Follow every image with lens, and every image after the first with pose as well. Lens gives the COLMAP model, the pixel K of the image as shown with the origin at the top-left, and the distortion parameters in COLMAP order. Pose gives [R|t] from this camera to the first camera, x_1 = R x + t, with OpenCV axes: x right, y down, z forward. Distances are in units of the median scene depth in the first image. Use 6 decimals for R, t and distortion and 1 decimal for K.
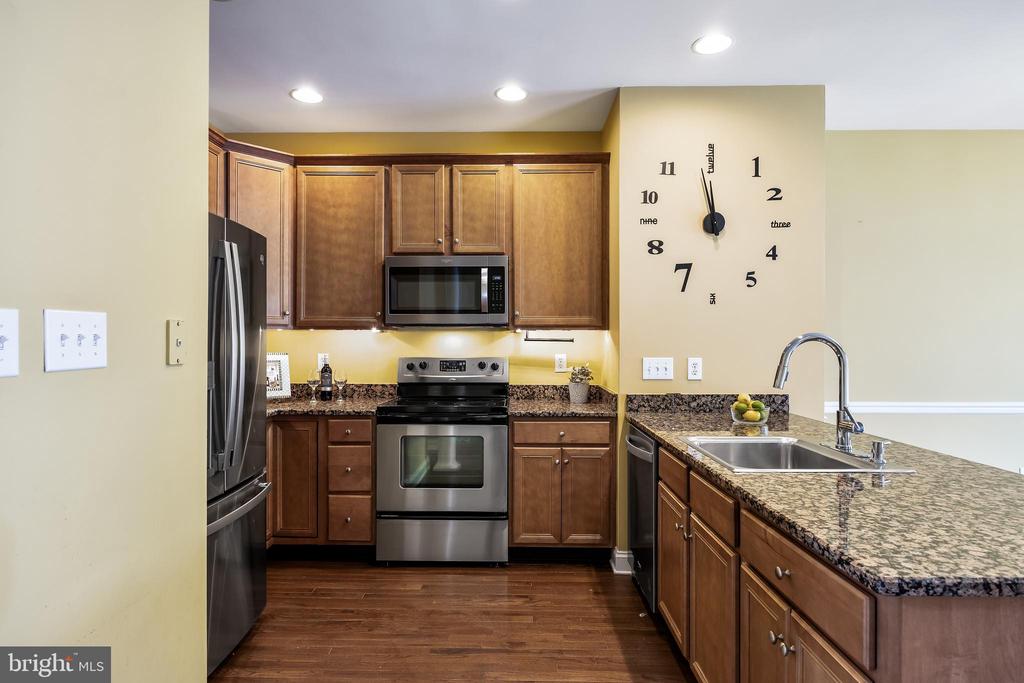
lens RADIAL K [[570.9, 0, 501.1], [0, 570.9, 342.3], [0, 0, 1]] dist [0.000997, -0.000347]
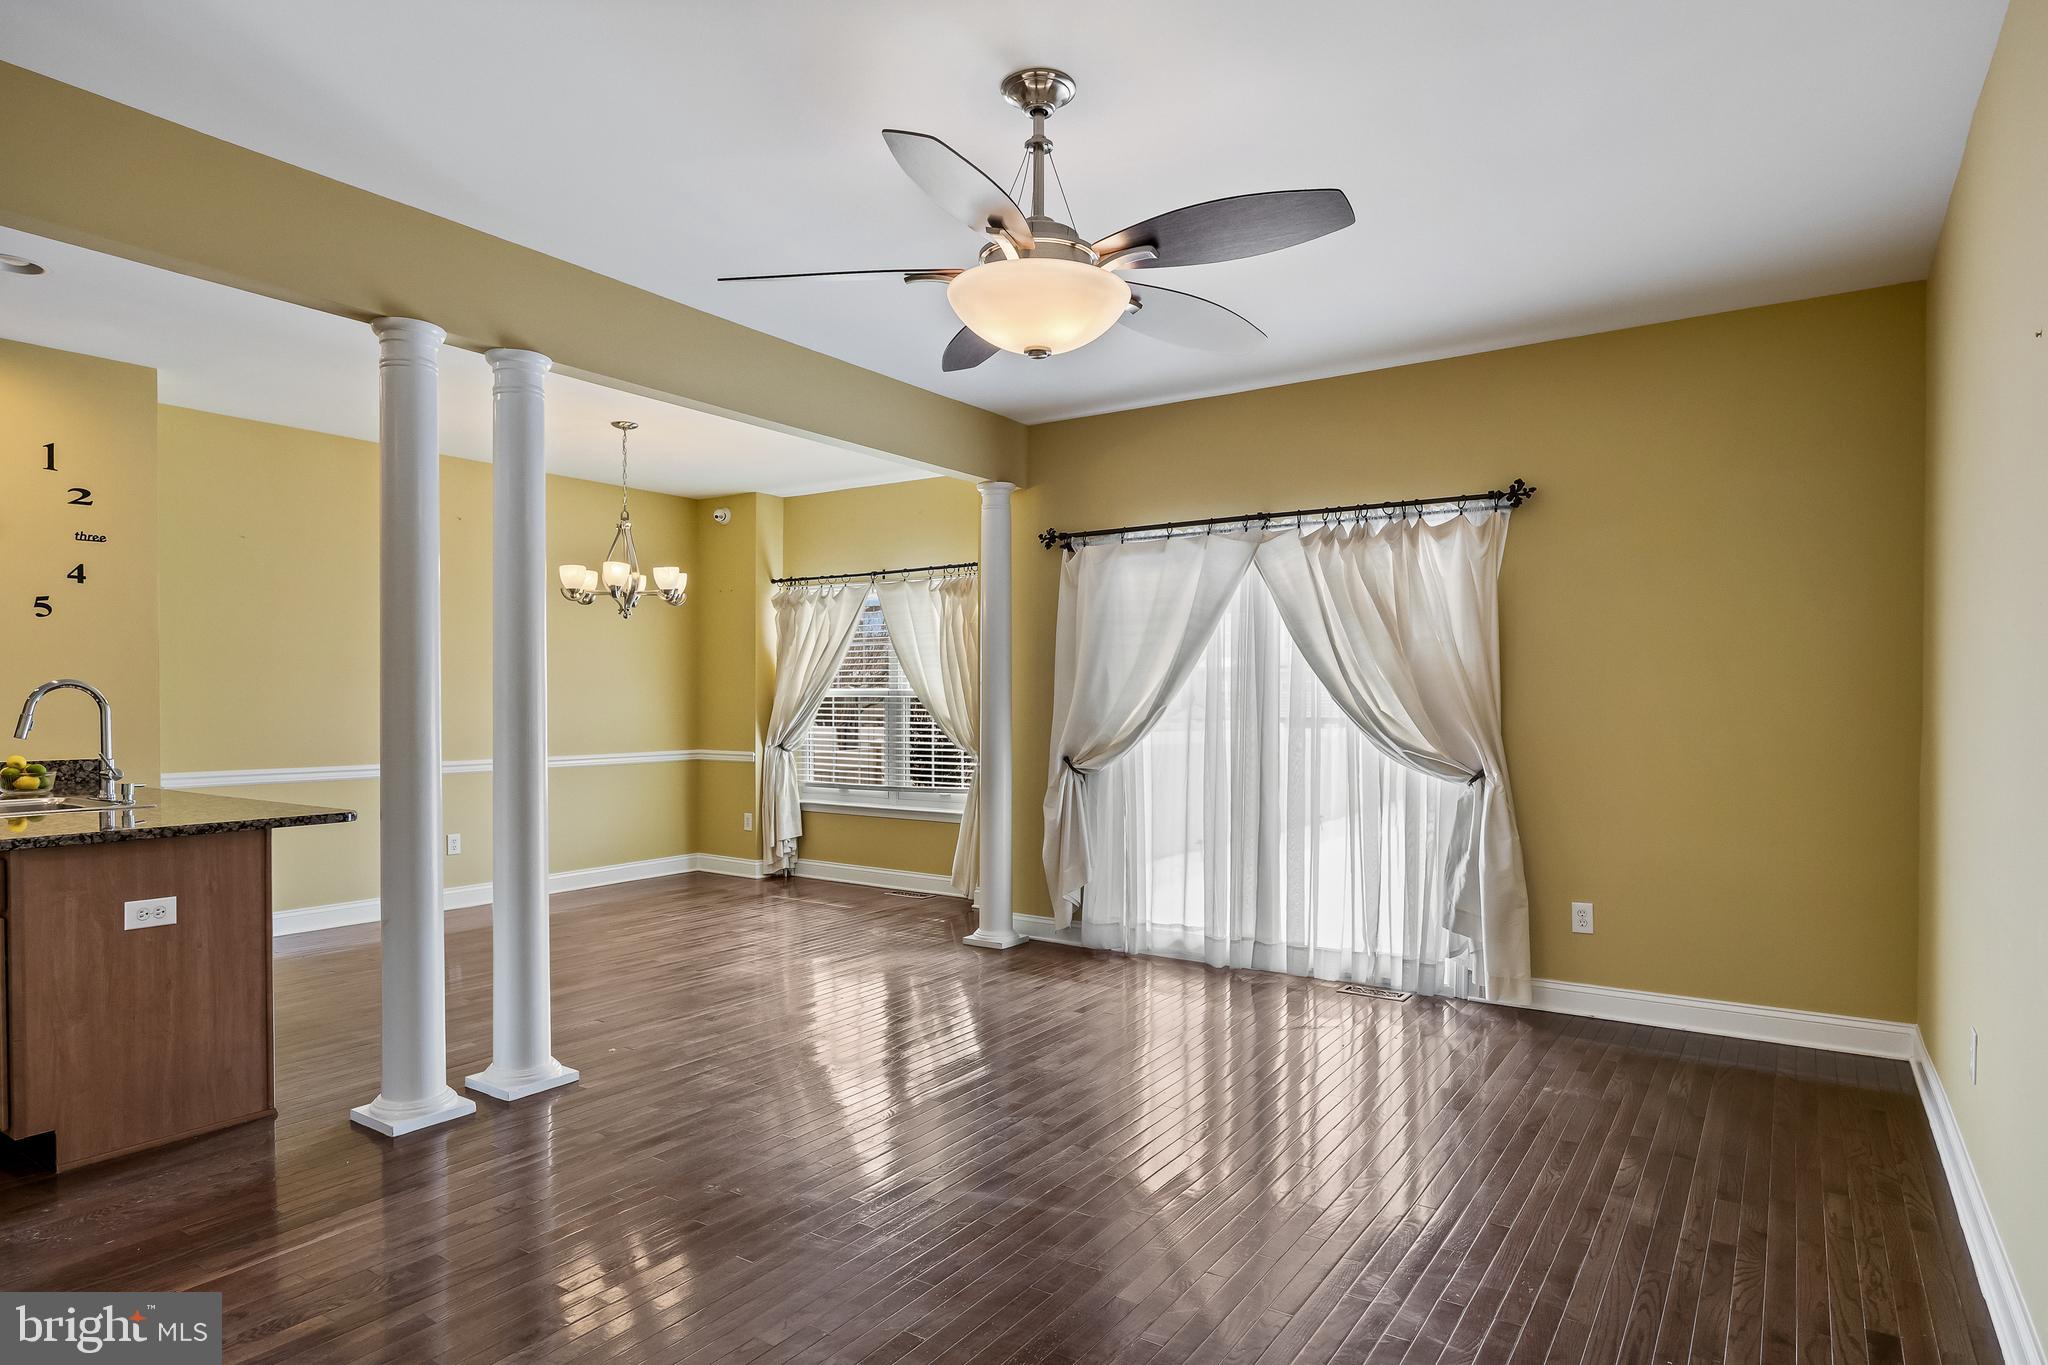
lens RADIAL K [[1141.7, 0, 1006.7], [0, 1141.7, 712.3], [0, 0, 1]] dist [0.000997, -0.000347]
pose [[0.549085, -0.012077, 0.835679, -0.111442], [0.002916, 0.999917, 0.012534, 0.011750], [-0.835761, -0.004445, 0.549075, -0.814867]]
